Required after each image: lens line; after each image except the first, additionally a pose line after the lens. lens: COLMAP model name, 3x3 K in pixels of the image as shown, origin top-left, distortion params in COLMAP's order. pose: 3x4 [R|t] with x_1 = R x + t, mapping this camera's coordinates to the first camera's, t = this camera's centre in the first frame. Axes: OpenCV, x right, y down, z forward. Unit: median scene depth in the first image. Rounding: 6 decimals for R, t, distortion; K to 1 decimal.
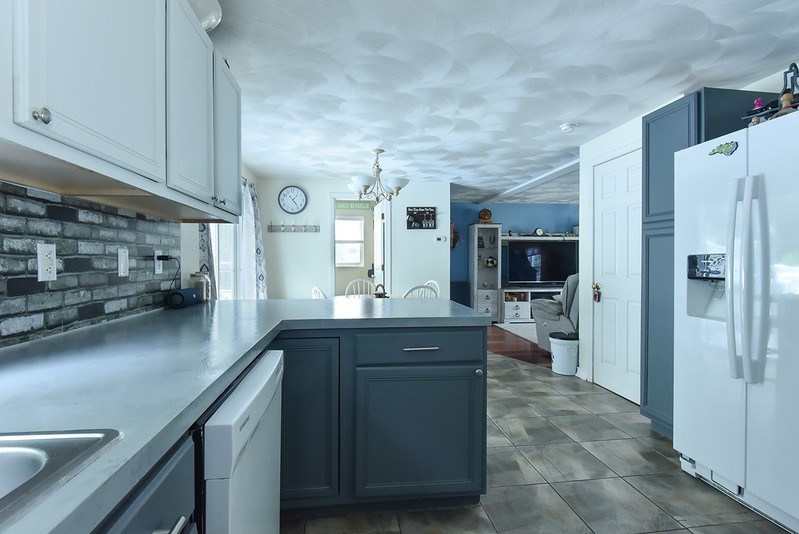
lens RADIAL K [[392.6, 0, 396.0], [0, 392.6, 263.7], [0, 0, 1]] dist [0.005497, -0.000872]
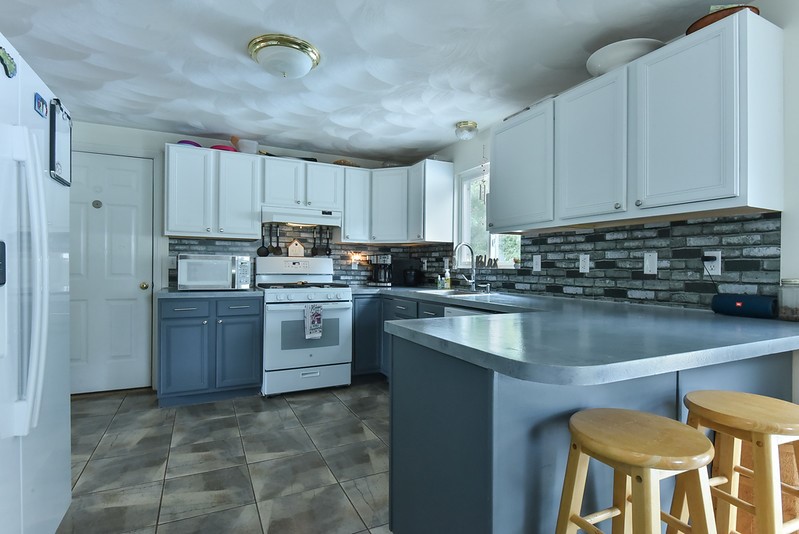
lens RADIAL K [[404.2, 0, 399.0], [0, 404.2, 269.0], [0, 0, 1]] dist [-0.001630, -0.000491]
pose [[-0.947491, -0.000198, -0.319783, 0.600777], [-0.004100, 0.999925, 0.011531, 0.003548], [0.319757, 0.012237, -0.947421, 2.242303]]
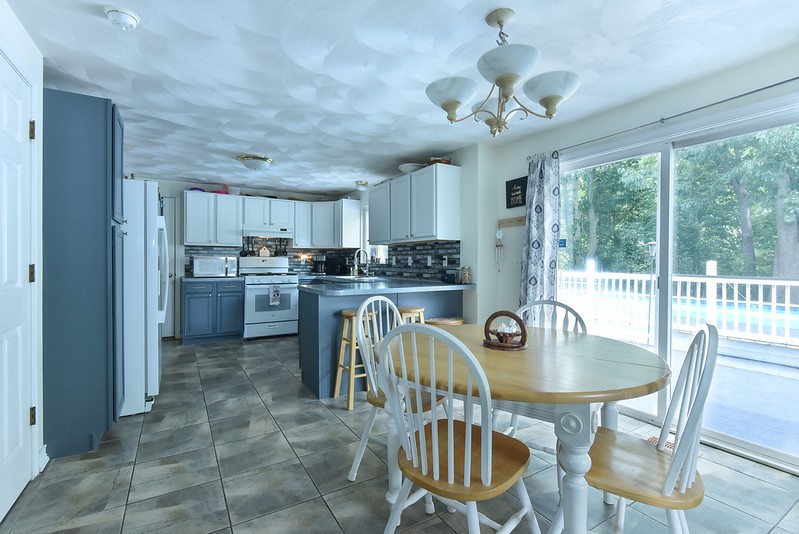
lens RADIAL K [[370.1, 0, 394.7], [0, 370.1, 265.2], [0, 0, 1]] dist [0.000480, 0.000644]
pose [[-0.920621, 0.005982, -0.390412, 0.656678], [-0.000063, 0.999880, 0.015467, -0.016683], [0.390458, 0.014264, -0.920510, 3.762735]]
